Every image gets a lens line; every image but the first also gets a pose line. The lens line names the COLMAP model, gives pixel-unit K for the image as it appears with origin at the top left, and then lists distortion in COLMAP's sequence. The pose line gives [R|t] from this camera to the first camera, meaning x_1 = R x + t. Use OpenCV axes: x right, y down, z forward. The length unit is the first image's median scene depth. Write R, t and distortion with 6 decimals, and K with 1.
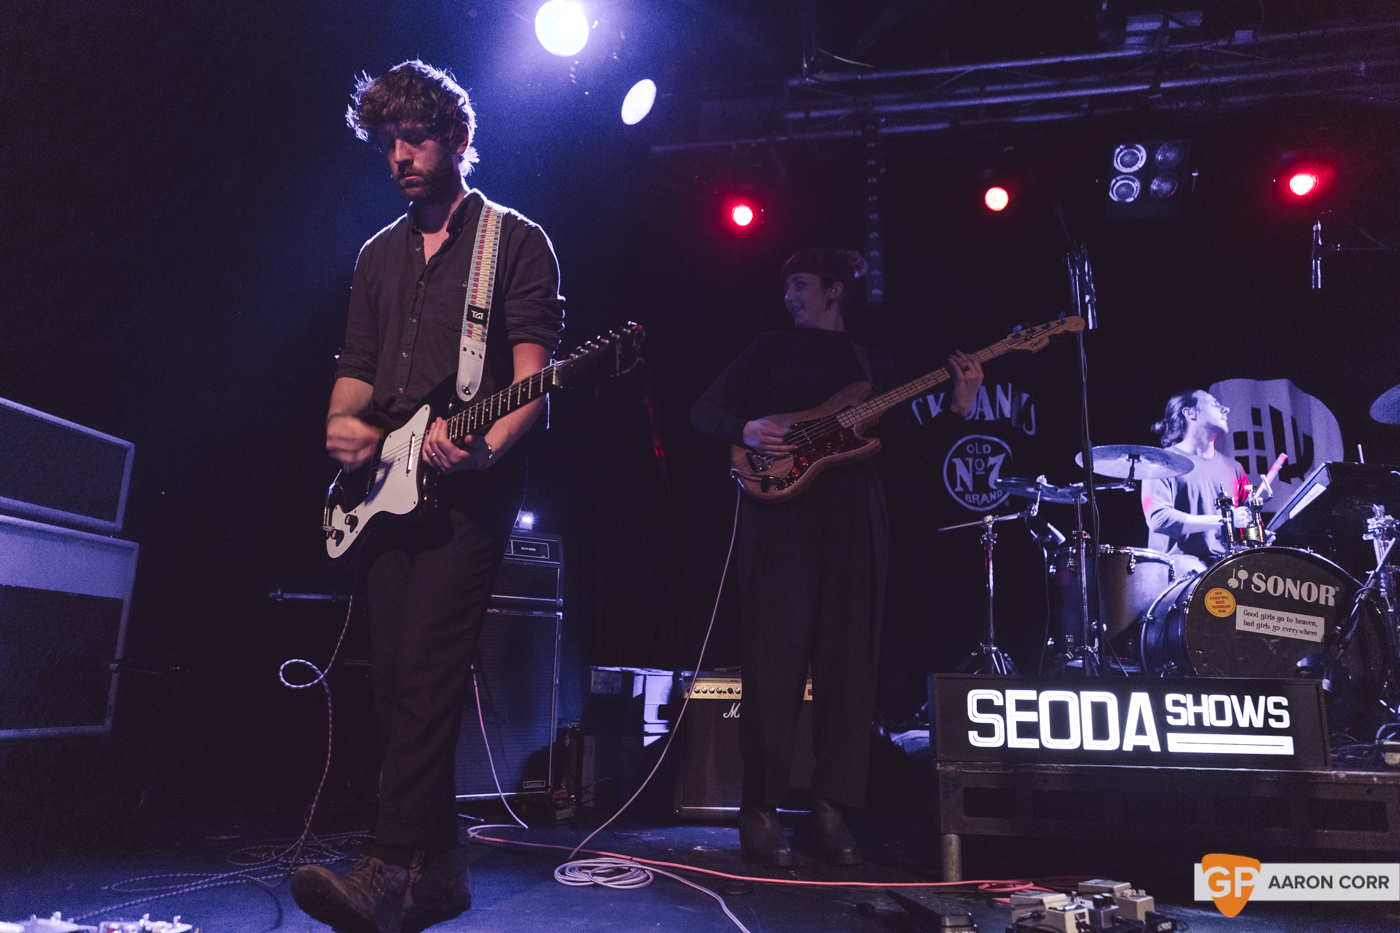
lens RADIAL K [[923.1, 0, 700.0], [0, 923.1, 466.5], [0, 0, 1]] dist [-0.036349, 0.026173]
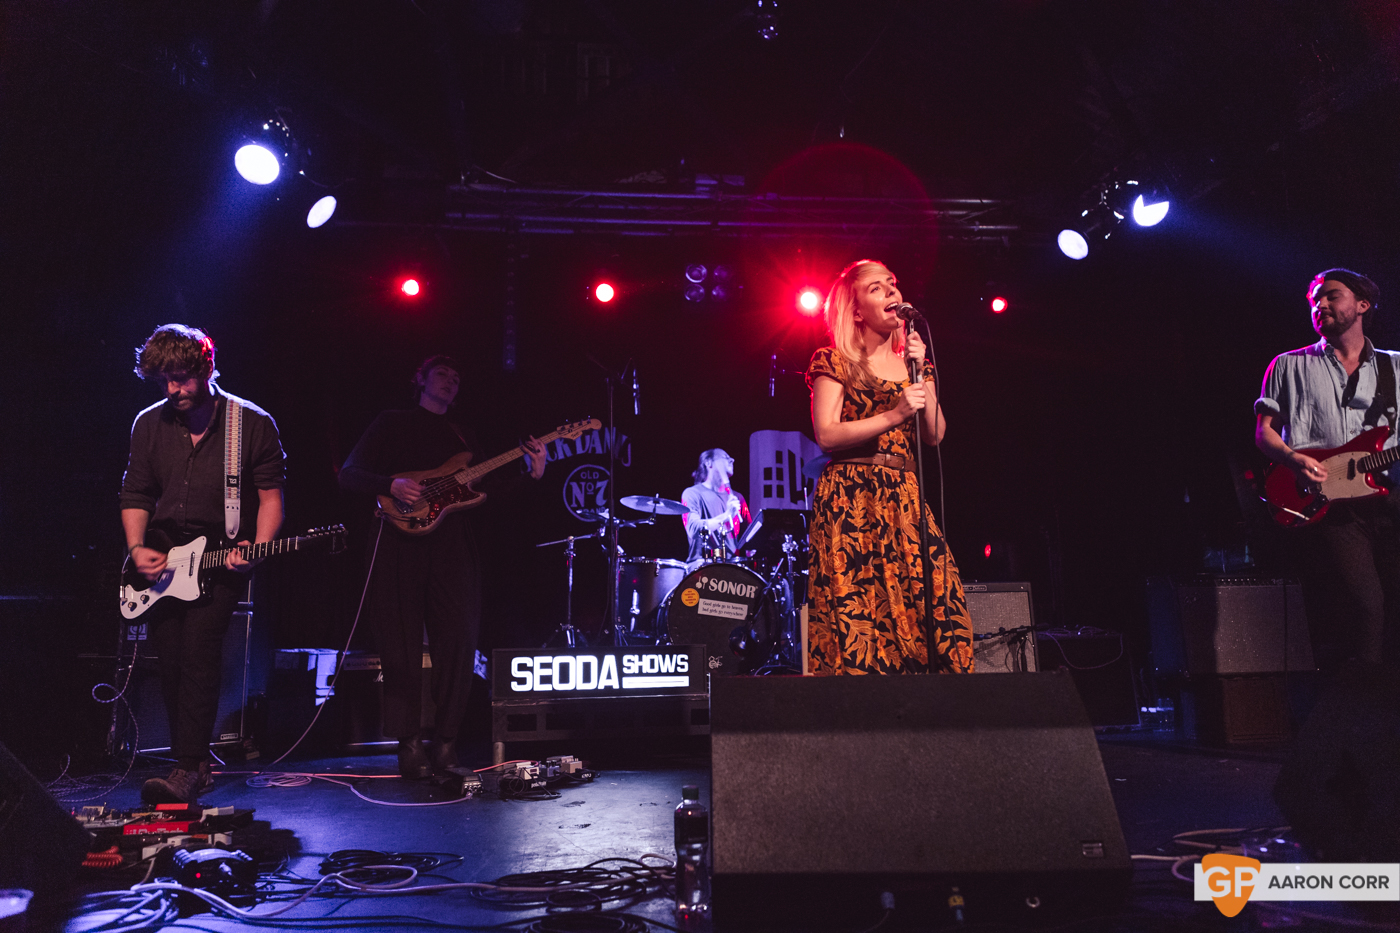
lens RADIAL K [[923.1, 0, 700.0], [0, 923.1, 466.5], [0, 0, 1]] dist [-0.036349, 0.026173]
pose [[0.953483, 0.014547, 0.301096, 0.085043], [-0.026820, 0.998967, 0.036669, -0.147401], [-0.300251, -0.043039, 0.952889, -0.574287]]
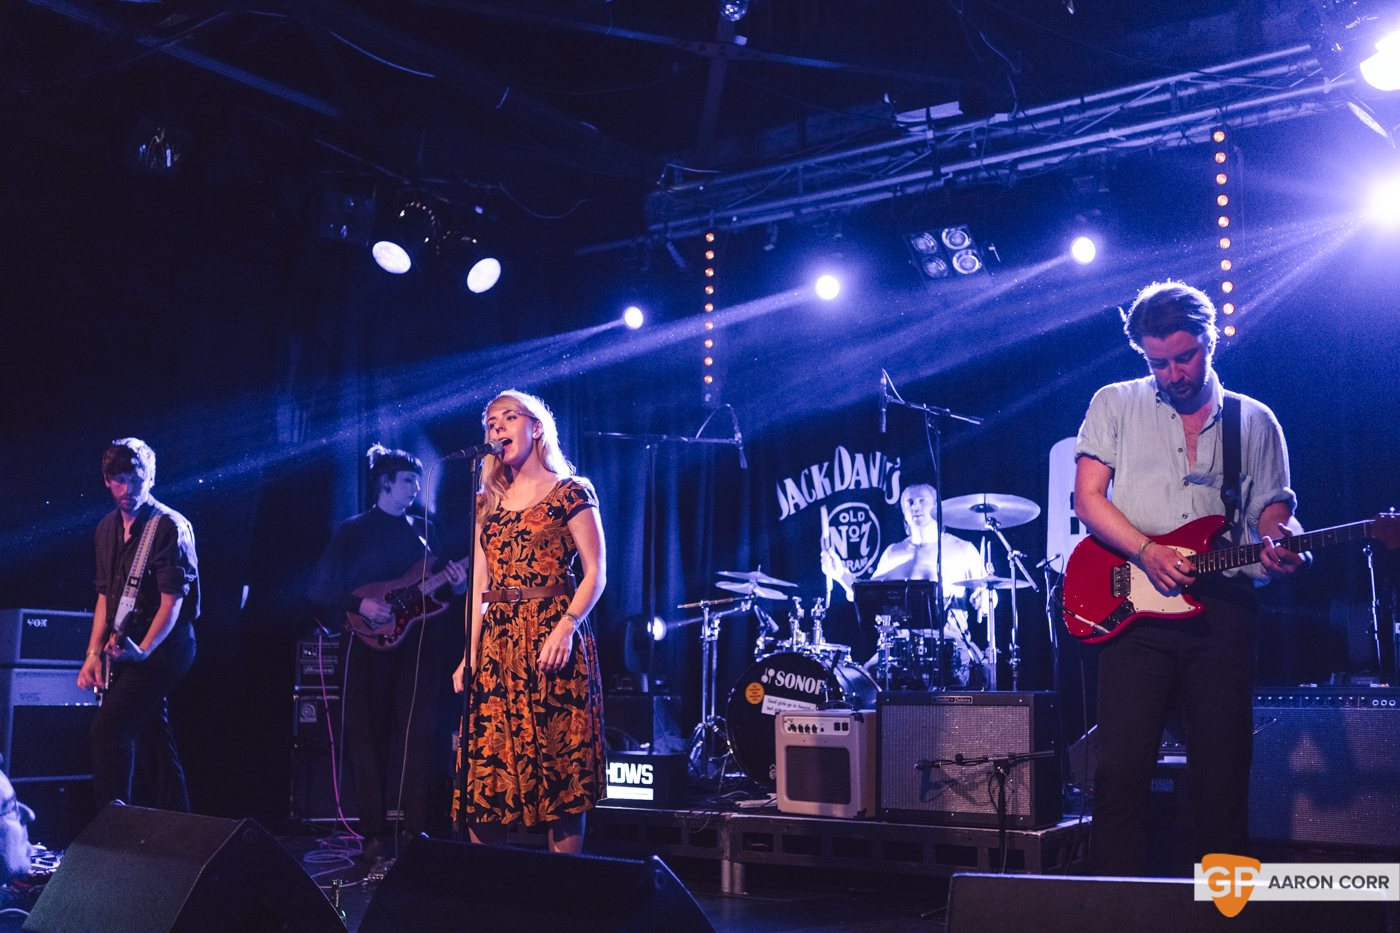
lens RADIAL K [[1536.3, 0, 701.1], [0, 1536.3, 424.9], [0, 0, 1]] dist [0.202355, -1.096997]
pose [[0.907923, -0.089547, -0.409460, 1.506361], [0.113086, 0.993018, 0.033584, -0.348607], [0.403594, -0.076796, 0.911710, -1.157569]]
